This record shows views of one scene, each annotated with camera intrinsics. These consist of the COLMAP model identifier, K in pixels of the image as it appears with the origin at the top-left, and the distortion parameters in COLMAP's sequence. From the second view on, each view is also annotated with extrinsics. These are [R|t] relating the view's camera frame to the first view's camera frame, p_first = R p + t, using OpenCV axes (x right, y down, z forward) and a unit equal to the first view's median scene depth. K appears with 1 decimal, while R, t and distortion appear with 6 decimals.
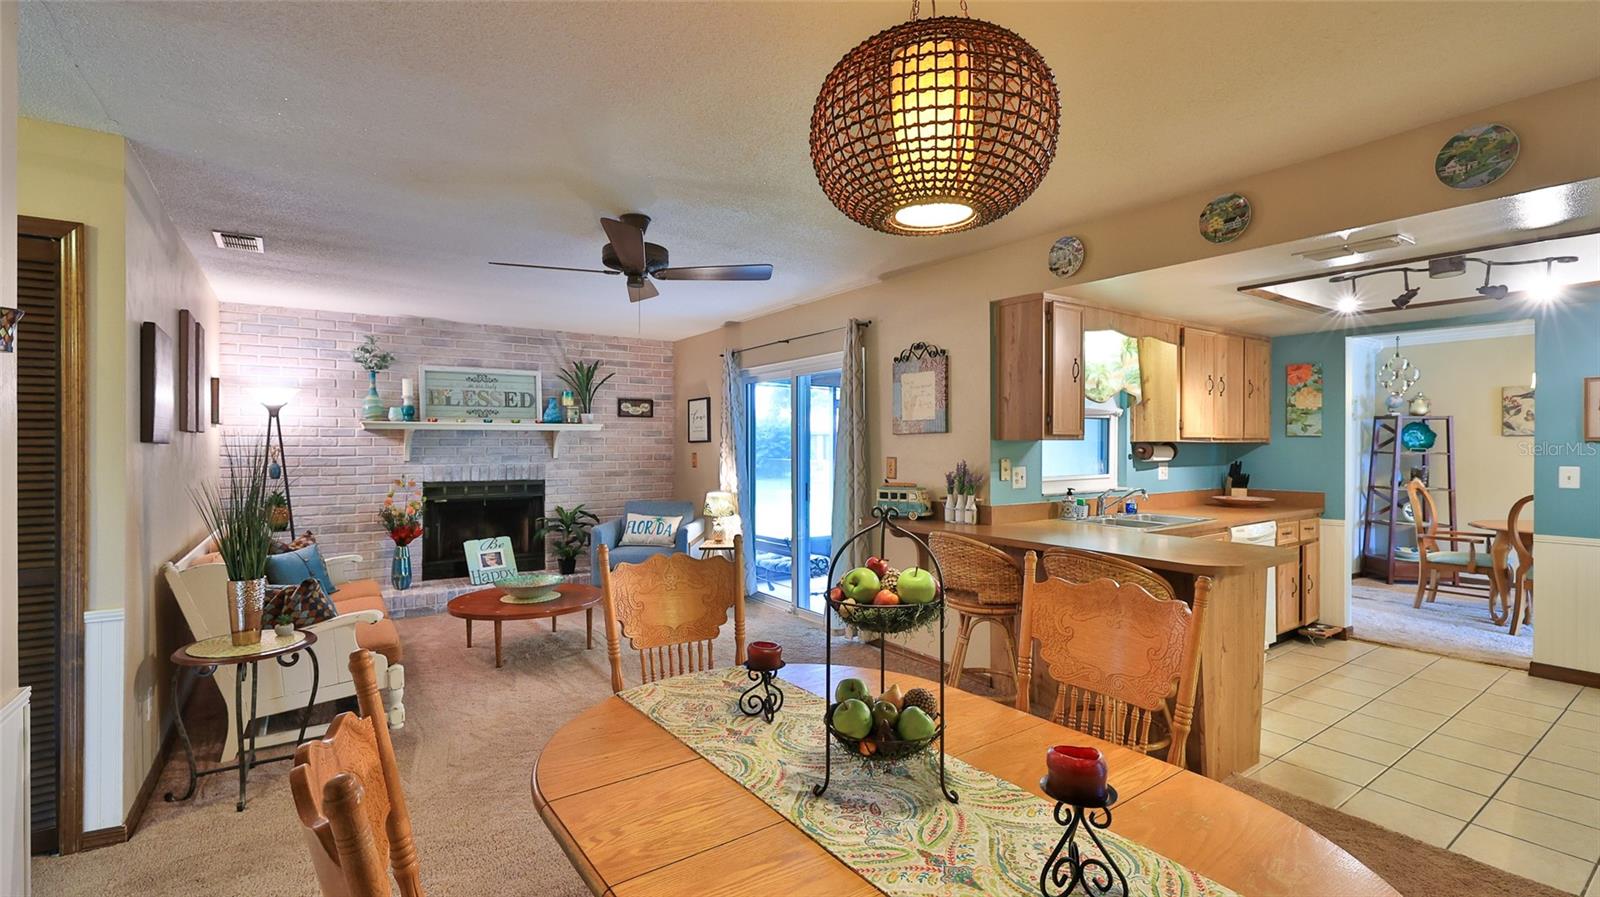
lens RADIAL K [[706.7, 0, 795.4], [0, 706.7, 445.7], [0, 0, 1]] dist [0.000009, 0.000431]
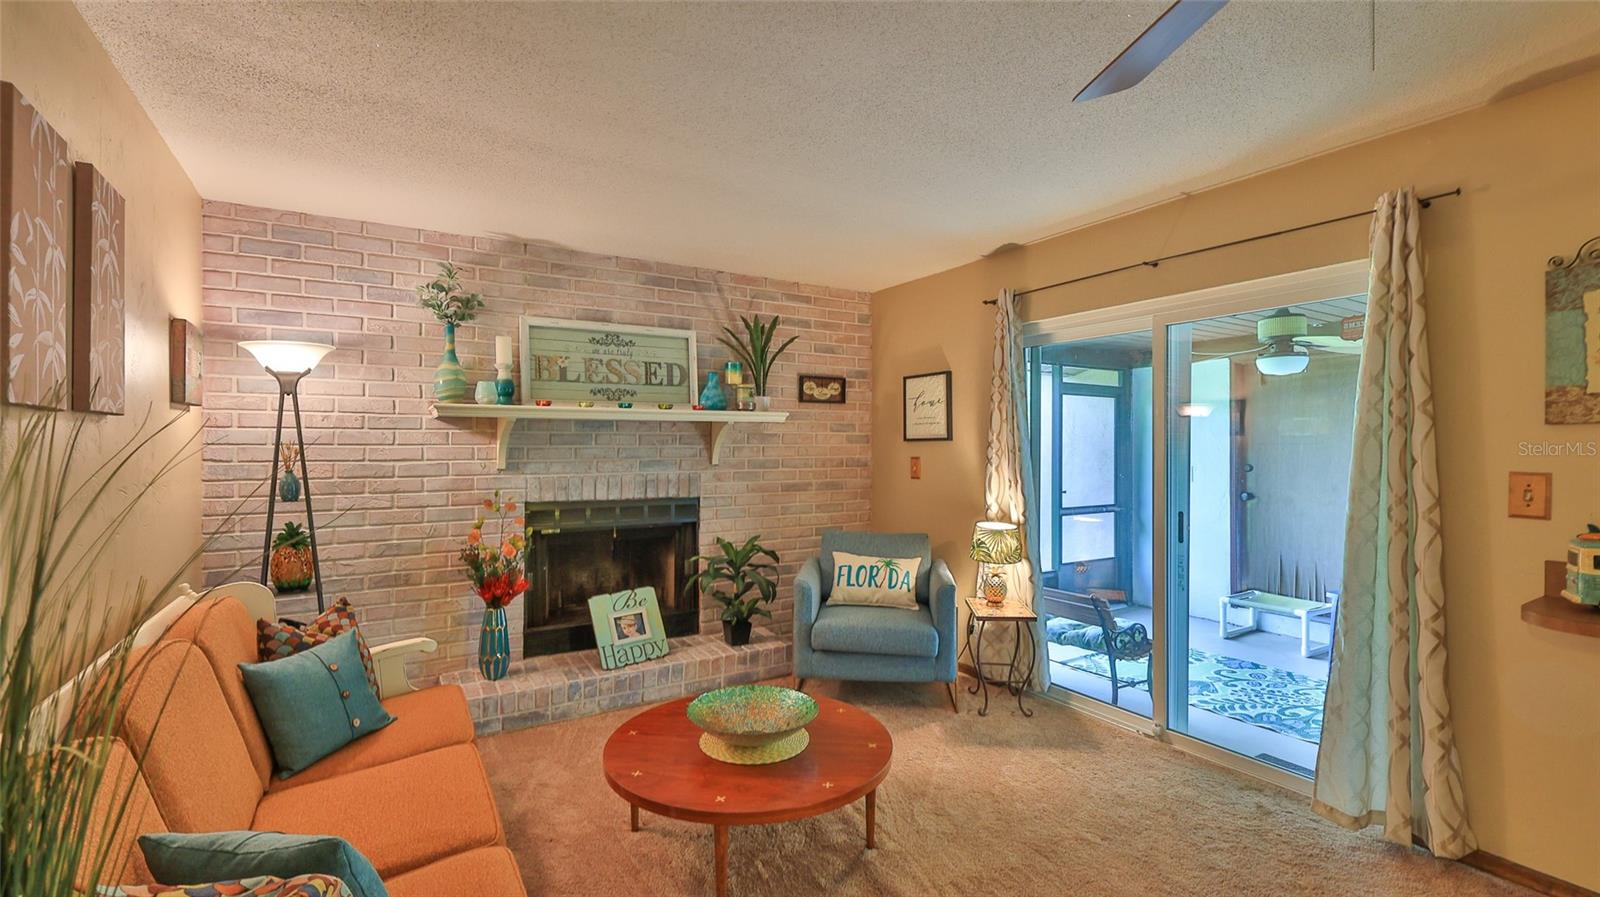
lens RADIAL K [[706.7, 0, 797.1], [0, 706.7, 444.6], [0, 0, 1]] dist [0.000009, 0.000431]
pose [[0.998406, 0.003745, -0.056307, -0.246888], [-0.003800, 0.999992, -0.000866, -0.000236], [0.056304, 0.001079, 0.998413, 0.380429]]
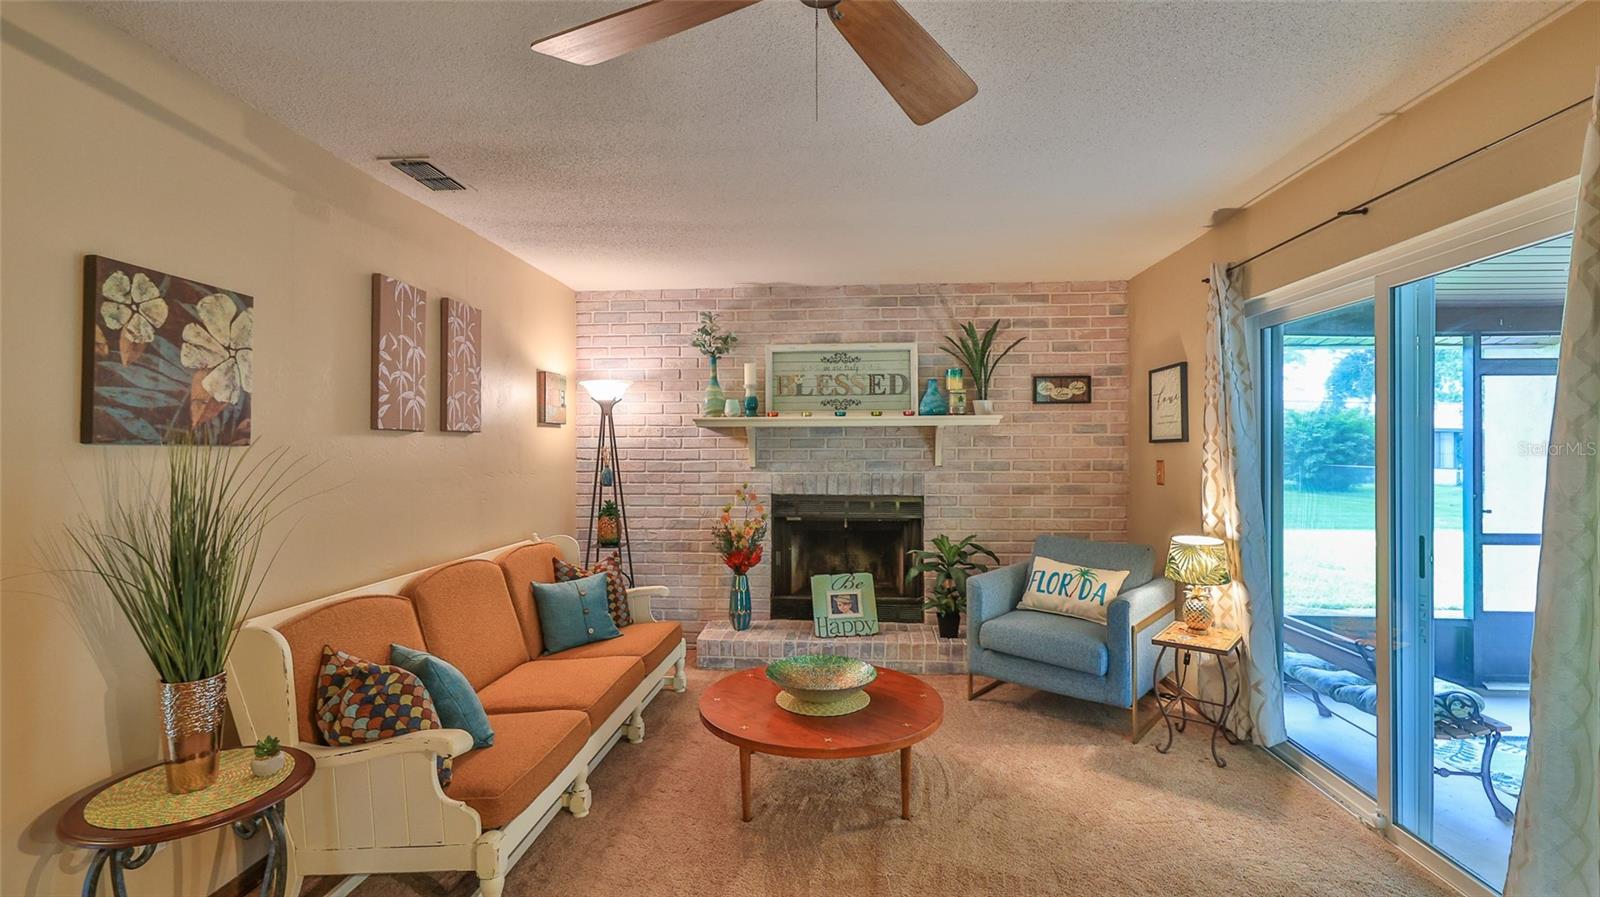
lens RADIAL K [[706.7, 0, 799.1], [0, 706.7, 445.7], [0, 0, 1]] dist [0.000009, 0.000431]
pose [[0.777232, -0.000664, -0.629214, -0.007142], [-0.000253, 0.999999, -0.001368, -0.001055], [0.629214, 0.001223, 0.777231, 0.403543]]
